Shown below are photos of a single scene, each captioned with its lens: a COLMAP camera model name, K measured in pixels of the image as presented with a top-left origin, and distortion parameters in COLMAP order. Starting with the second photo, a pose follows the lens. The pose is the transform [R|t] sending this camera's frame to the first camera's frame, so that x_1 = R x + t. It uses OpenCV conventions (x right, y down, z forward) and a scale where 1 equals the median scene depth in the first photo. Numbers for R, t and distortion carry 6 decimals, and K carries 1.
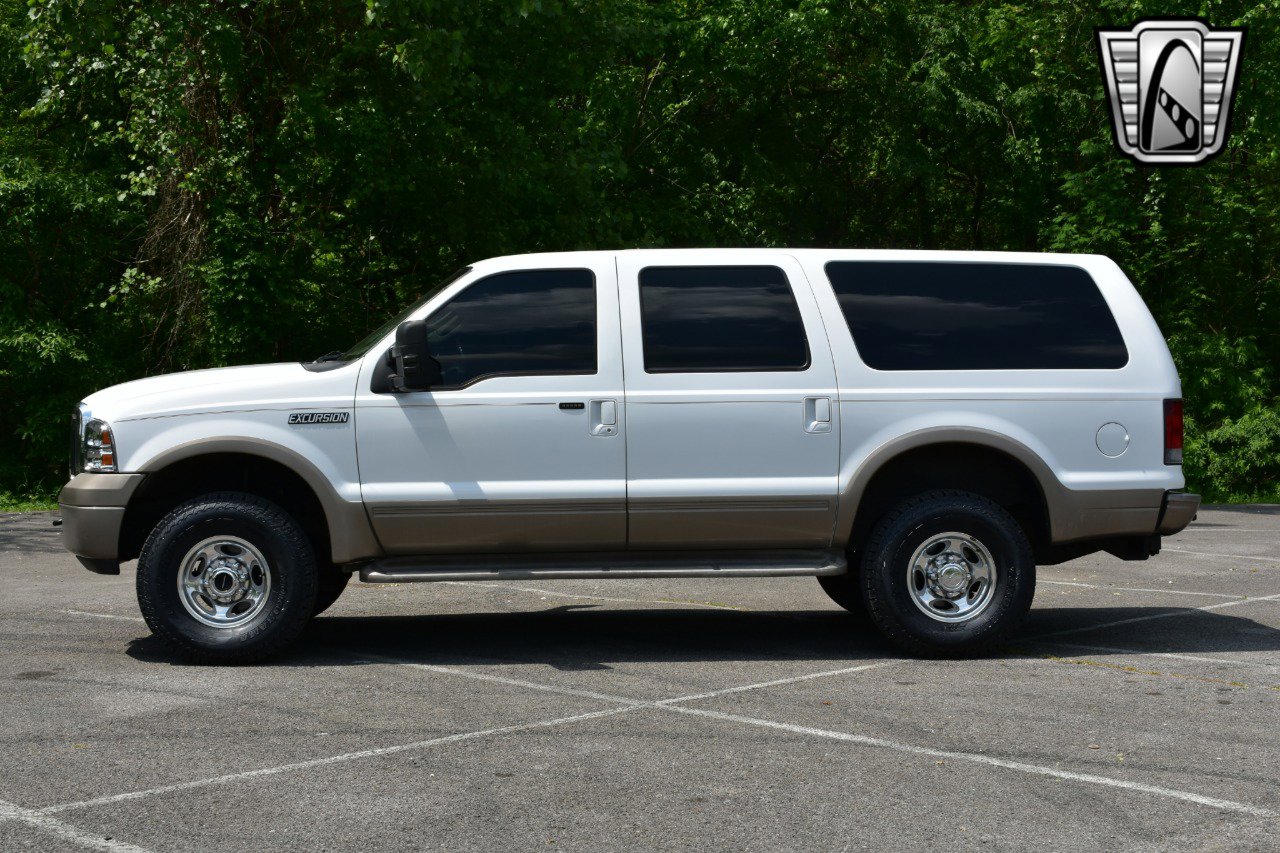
lens RADIAL K [[1853.9, 0, 648.2], [0, 1853.9, 420.5], [0, 0, 1]] dist [-0.028511, 0.061985]
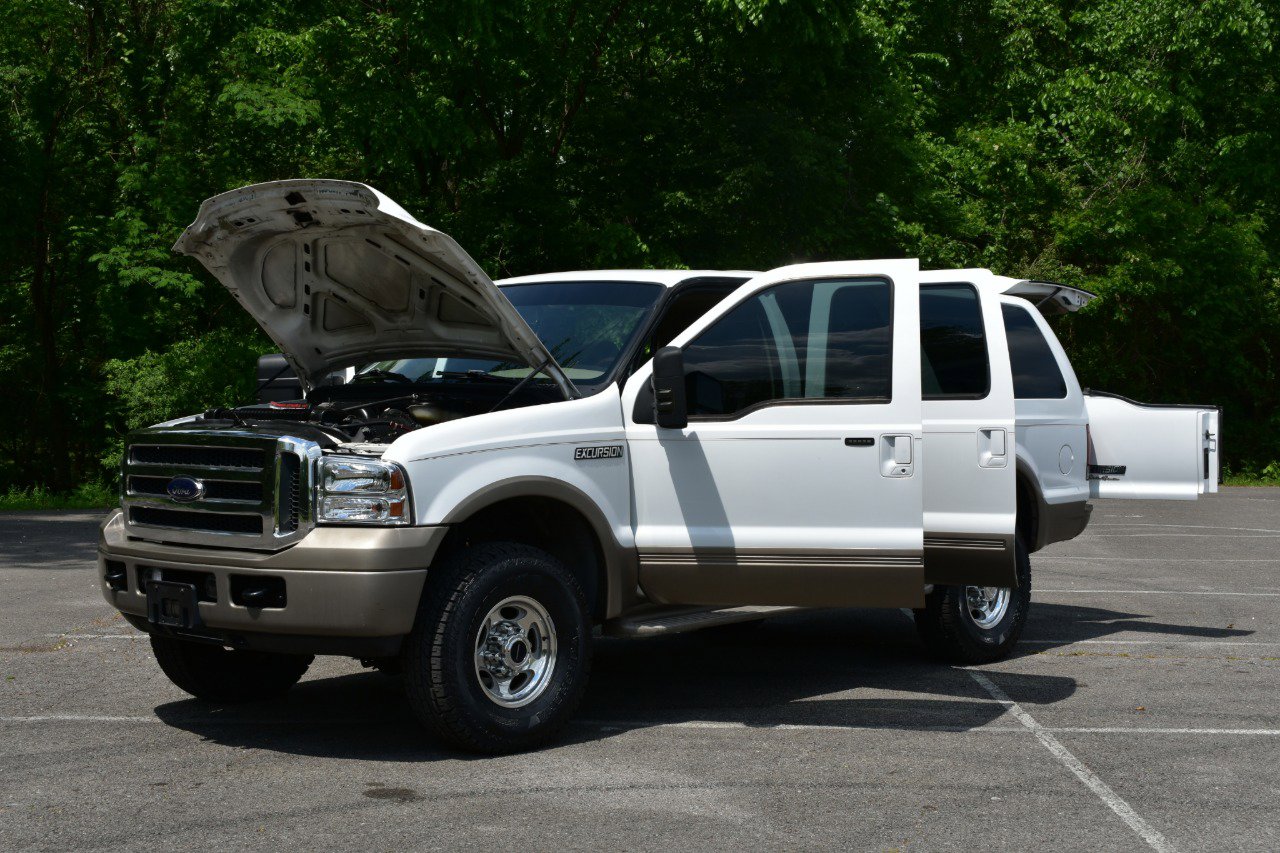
lens RADIAL K [[1857.1, 0, 643.2], [0, 1857.1, 414.3], [0, 0, 1]] dist [-0.020262, -0.008869]
pose [[0.717210, -0.000545, 0.696856, -0.747420], [-0.002281, 0.999993, 0.003129, -0.021291], [-0.696853, -0.003834, 0.717204, 0.352241]]
